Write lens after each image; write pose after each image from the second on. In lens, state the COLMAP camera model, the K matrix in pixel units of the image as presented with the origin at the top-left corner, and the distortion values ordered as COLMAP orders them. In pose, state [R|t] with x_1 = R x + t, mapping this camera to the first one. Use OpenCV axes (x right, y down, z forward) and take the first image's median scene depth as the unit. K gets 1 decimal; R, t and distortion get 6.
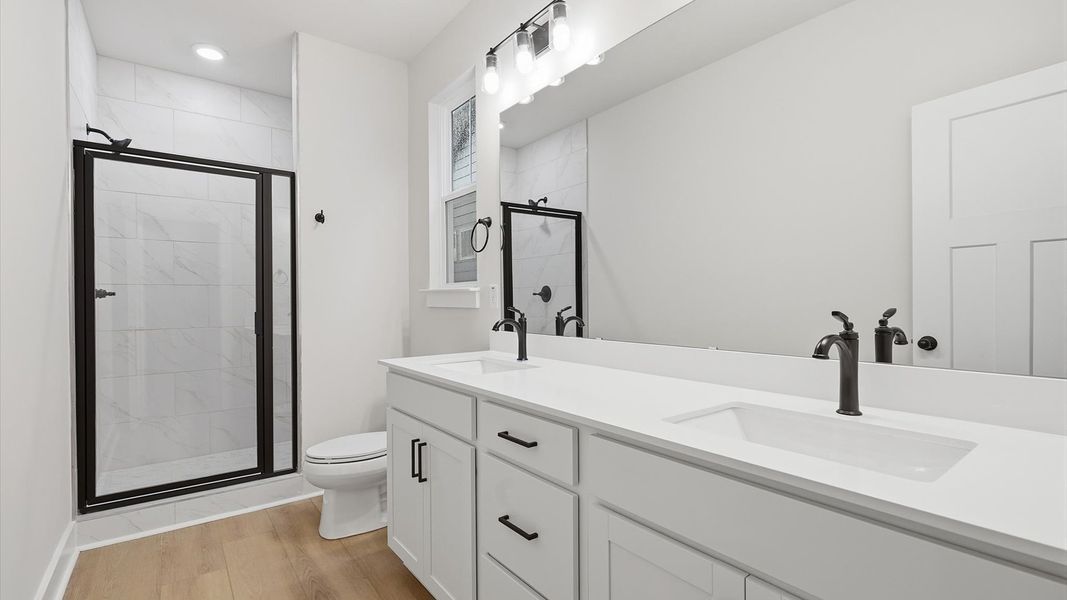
lens RADIAL K [[479.3, 0, 529.7], [0, 479.3, 301.0], [0, 0, 1]] dist [0.002713, 0.001190]
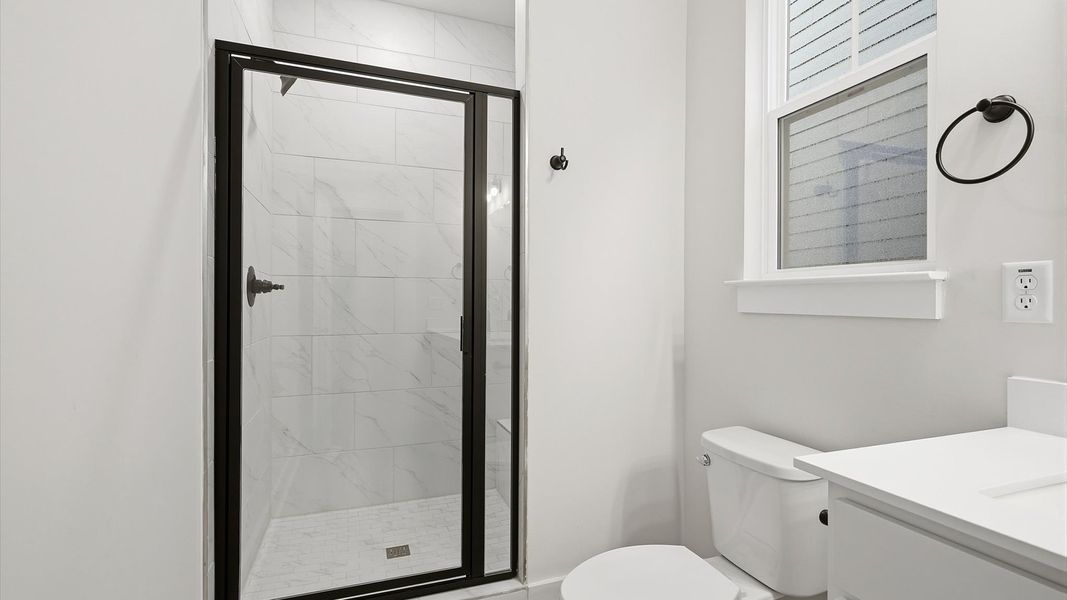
lens RADIAL K [[479.3, 0, 532.3], [0, 479.3, 299.3], [0, 0, 1]] dist [0.002713, 0.001190]
pose [[0.955498, 0.008768, -0.294868, -0.181076], [-0.010769, 0.999929, -0.005162, 0.001815], [0.294802, 0.008107, 0.955524, 0.260438]]
